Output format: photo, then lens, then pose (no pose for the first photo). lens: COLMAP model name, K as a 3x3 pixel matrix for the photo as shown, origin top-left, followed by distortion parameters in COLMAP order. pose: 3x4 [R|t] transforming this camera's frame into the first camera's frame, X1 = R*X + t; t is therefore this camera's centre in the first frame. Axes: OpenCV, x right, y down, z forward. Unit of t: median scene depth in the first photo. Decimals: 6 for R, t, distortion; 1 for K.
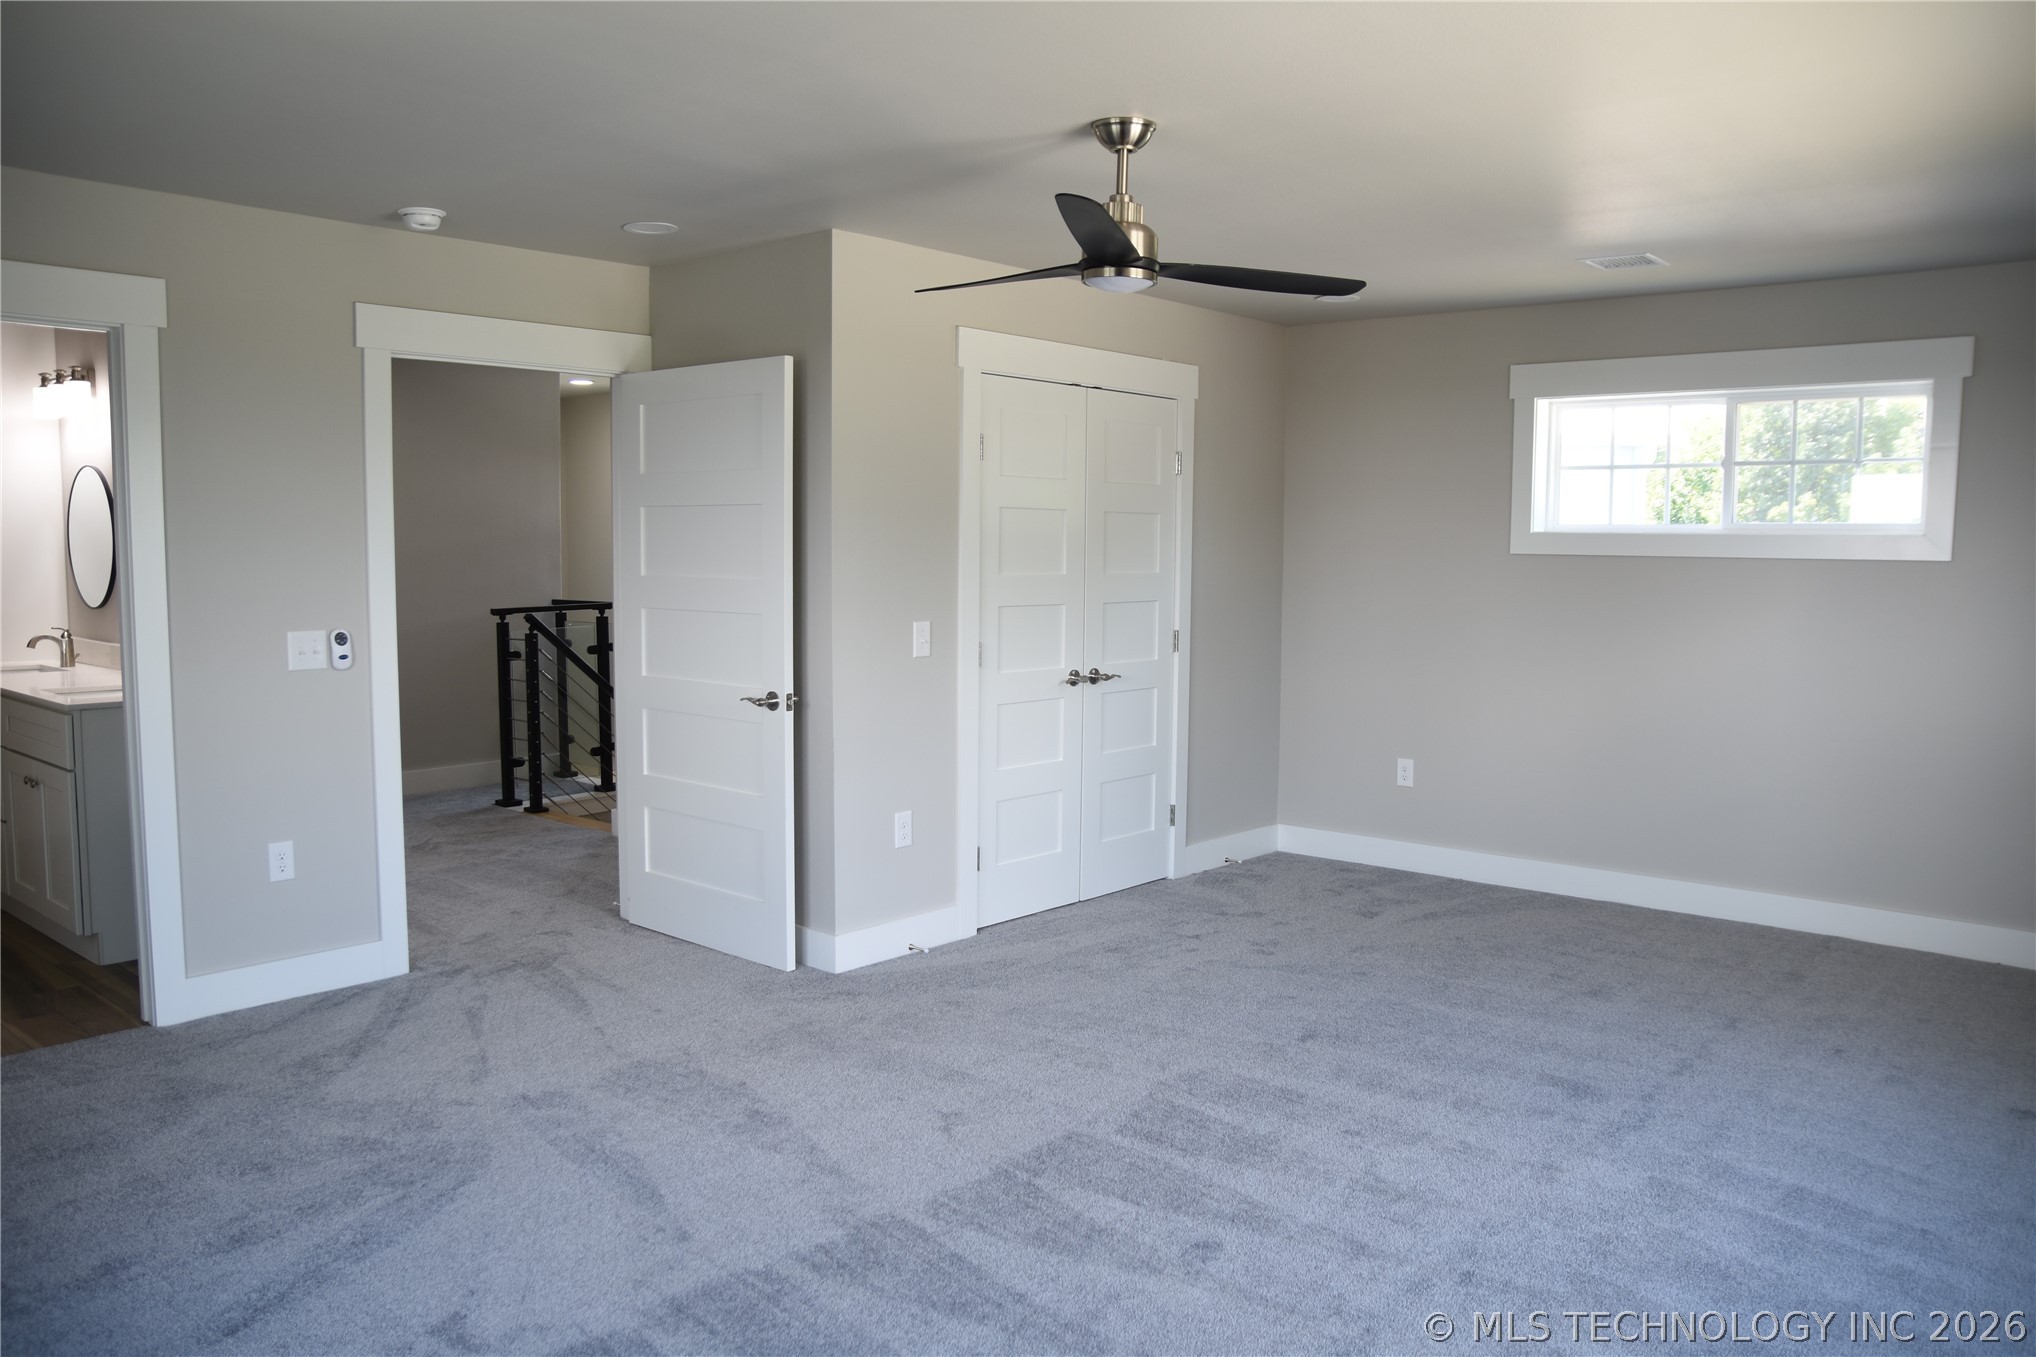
lens RADIAL K [[1520.5, 0, 1018.0], [0, 1520.5, 678.5], [0, 0, 1]] dist [-0.140032, 0.131589]
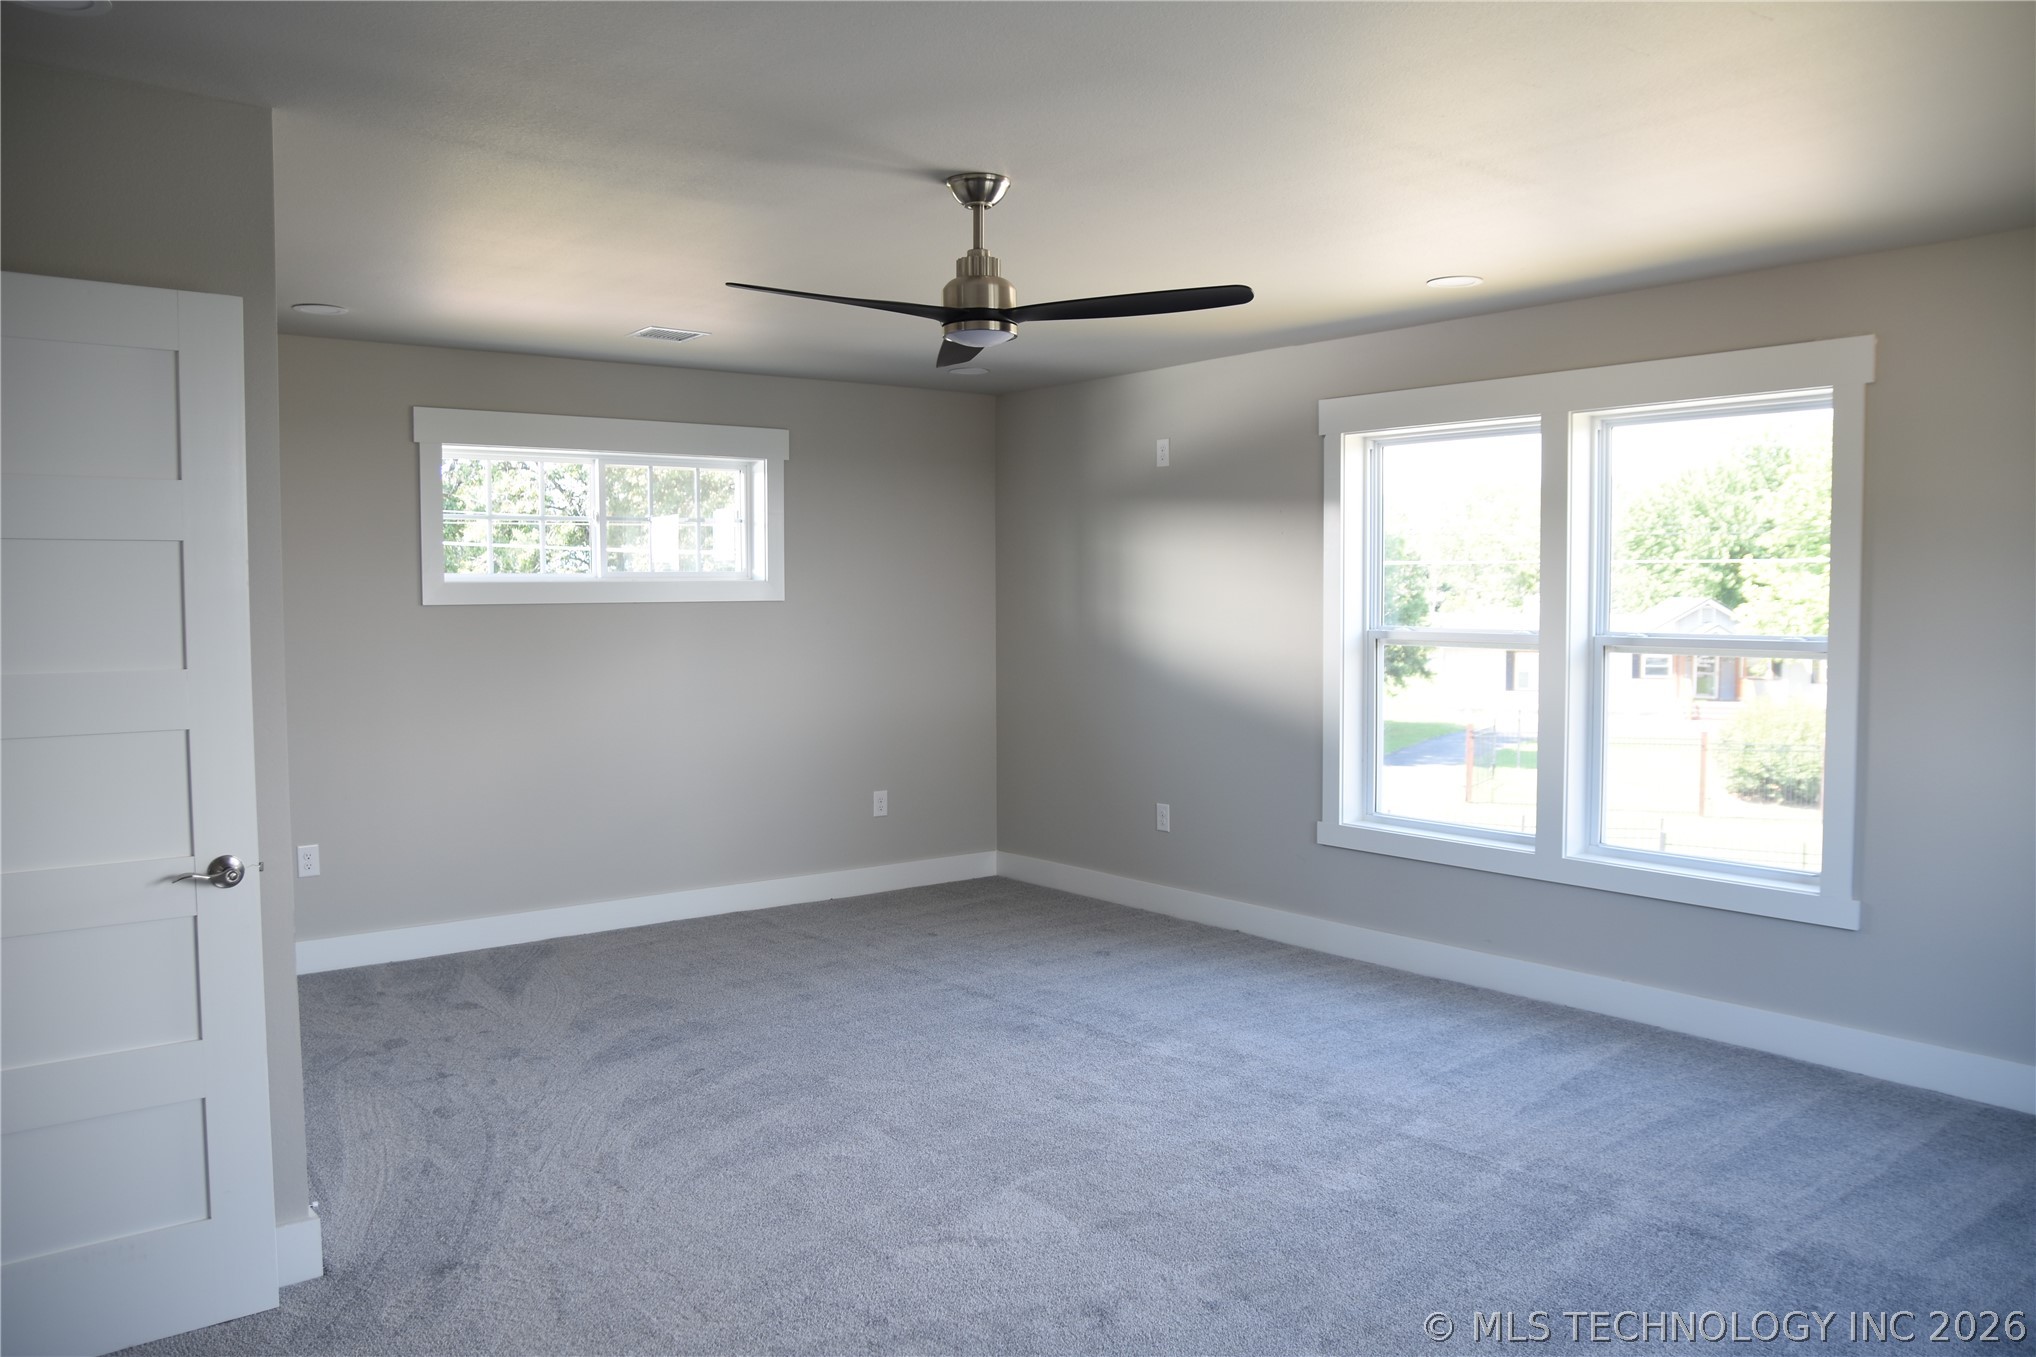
lens RADIAL K [[1520.5, 0, 1018.0], [0, 1520.5, 678.5], [0, 0, 1]] dist [-0.140032, 0.131589]
pose [[0.183521, -0.064857, 0.980874, -0.696316], [0.093607, 0.994440, 0.048240, -0.062249], [-0.978549, 0.082964, 0.188572, 0.602247]]
